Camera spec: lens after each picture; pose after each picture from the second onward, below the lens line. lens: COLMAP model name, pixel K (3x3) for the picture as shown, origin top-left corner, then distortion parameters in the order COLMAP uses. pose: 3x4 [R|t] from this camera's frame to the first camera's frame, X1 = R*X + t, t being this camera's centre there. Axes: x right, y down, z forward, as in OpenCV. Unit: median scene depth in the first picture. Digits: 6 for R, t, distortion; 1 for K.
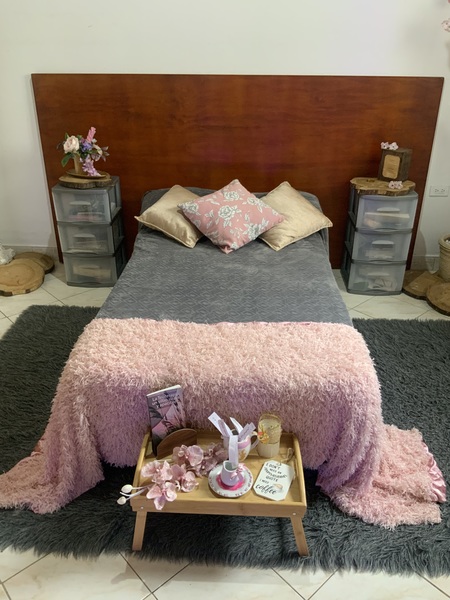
lens RADIAL K [[508.3, 0, 225.0], [0, 508.3, 300.0], [0, 0, 1]] dist [0.121586, -0.234265]
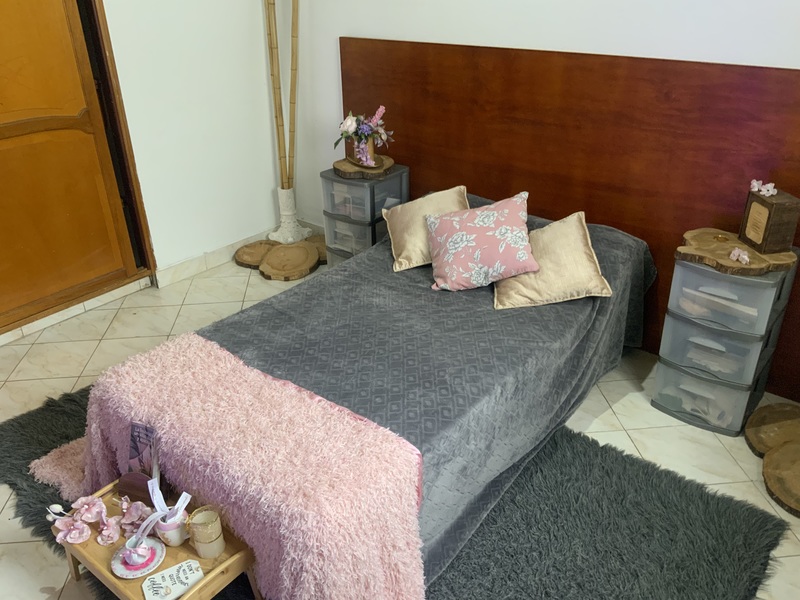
lens RADIAL K [[677.7, 0, 400.0], [0, 677.7, 300.0], [0, 0, 1]] dist [0.121586, -0.234265]
pose [[0.788824, 0.257830, -0.557925, 0.454188], [-0.249989, 0.963870, 0.091979, -0.143378], [0.561482, 0.066920, 0.824779, 0.135979]]
